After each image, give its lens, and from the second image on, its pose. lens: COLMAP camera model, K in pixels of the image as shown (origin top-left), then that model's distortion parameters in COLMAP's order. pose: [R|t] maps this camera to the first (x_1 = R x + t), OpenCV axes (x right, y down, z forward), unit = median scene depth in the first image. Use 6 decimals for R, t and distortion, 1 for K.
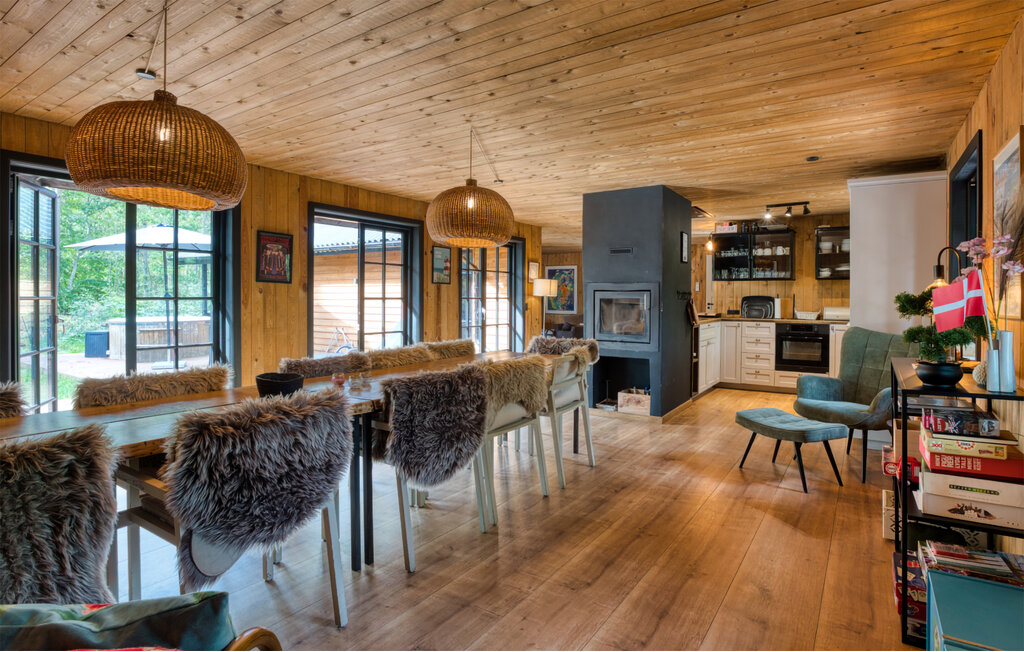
lens RADIAL K [[527.0, 0, 511.8], [0, 527.0, 305.5], [0, 0, 1]] dist [-0.000547, -0.000060]
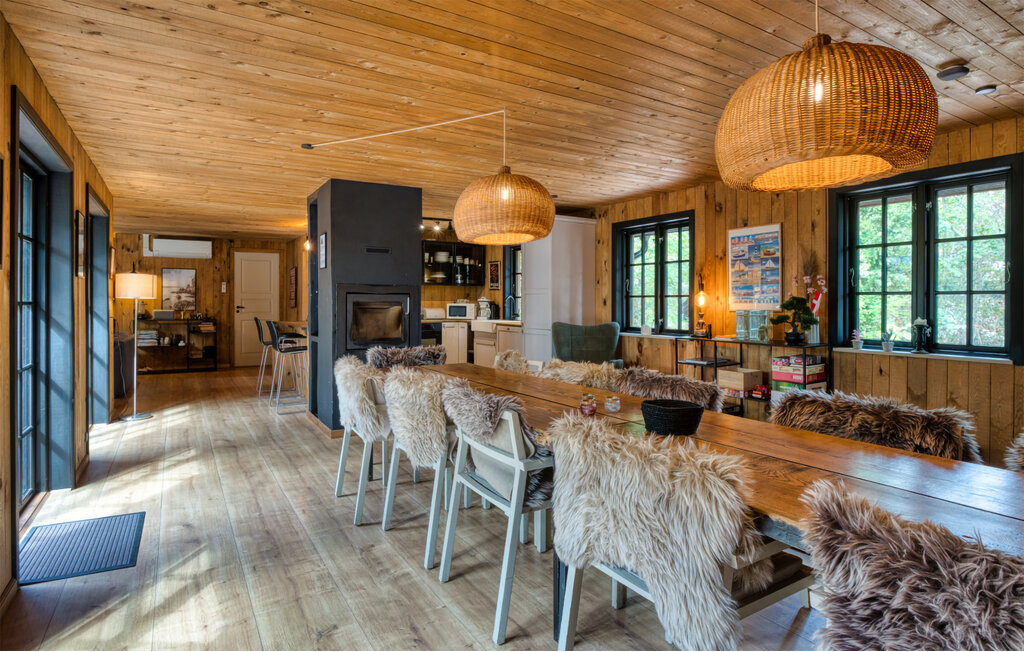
lens RADIAL K [[537.0, 0, 511.7], [0, 537.0, 303.6], [0, 0, 1]] dist [-0.001060, -0.000076]
pose [[0.415124, -0.005046, 0.909751, -0.488145], [0.010830, 0.999941, 0.000604, -0.007046], [-0.909700, 0.009602, 0.415154, 0.354004]]
